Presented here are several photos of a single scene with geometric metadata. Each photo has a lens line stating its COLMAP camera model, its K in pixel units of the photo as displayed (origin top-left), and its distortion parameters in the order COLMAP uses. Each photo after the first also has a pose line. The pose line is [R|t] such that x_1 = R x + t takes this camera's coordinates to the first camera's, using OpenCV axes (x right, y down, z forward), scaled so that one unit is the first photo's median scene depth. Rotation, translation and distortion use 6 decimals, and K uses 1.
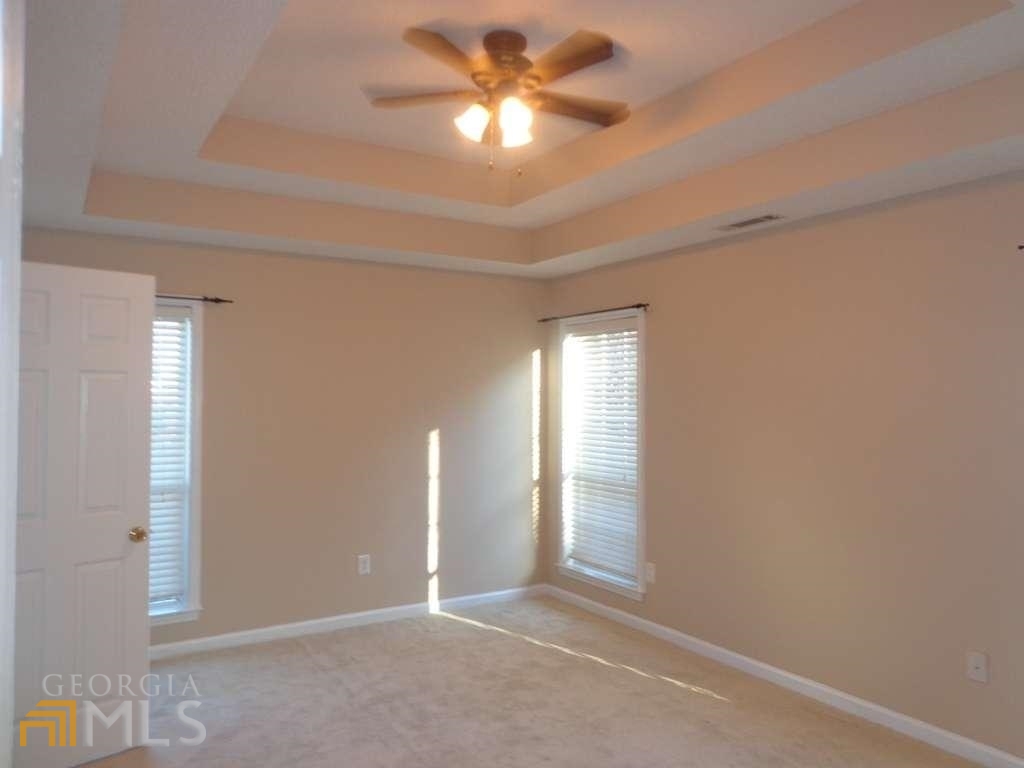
lens RADIAL K [[774.1, 0, 510.3], [0, 774.1, 361.6], [0, 0, 1]] dist [-0.000108, 0.003961]
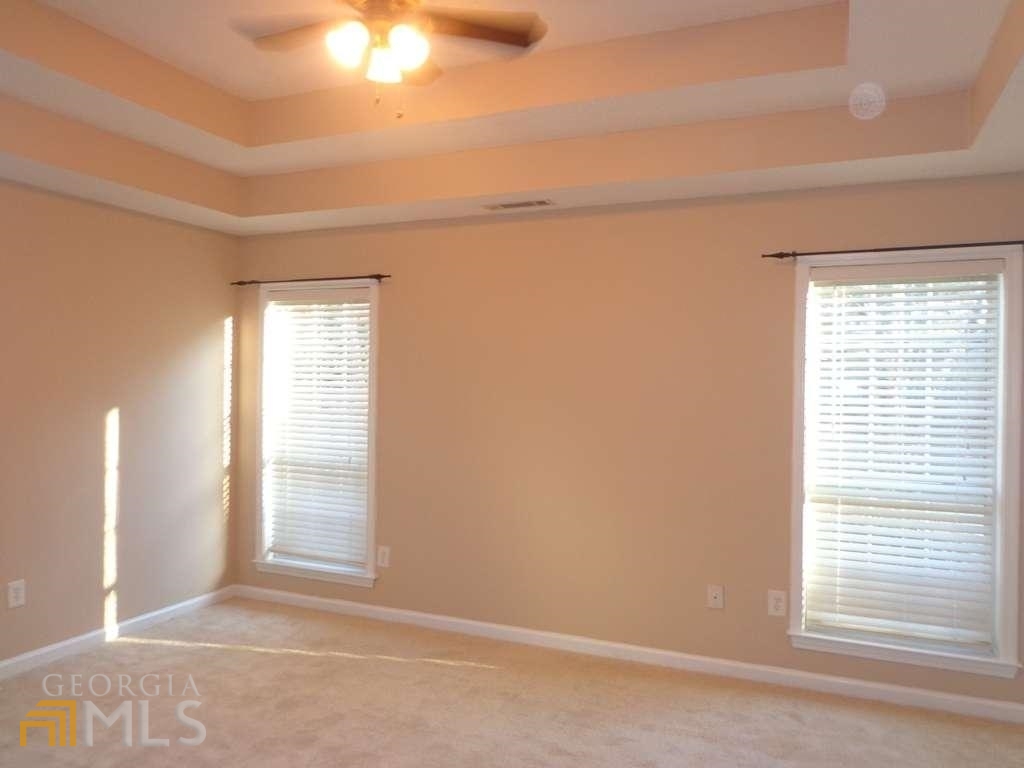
lens RADIAL K [[748.4, 0, 511.3], [0, 748.4, 377.7], [0, 0, 1]] dist [-0.007485, 0.006873]
pose [[0.810436, 0.019351, 0.585508, -0.219985], [-0.041722, 0.998823, 0.024738, 0.020671], [-0.584340, -0.044477, 0.810289, 0.154951]]
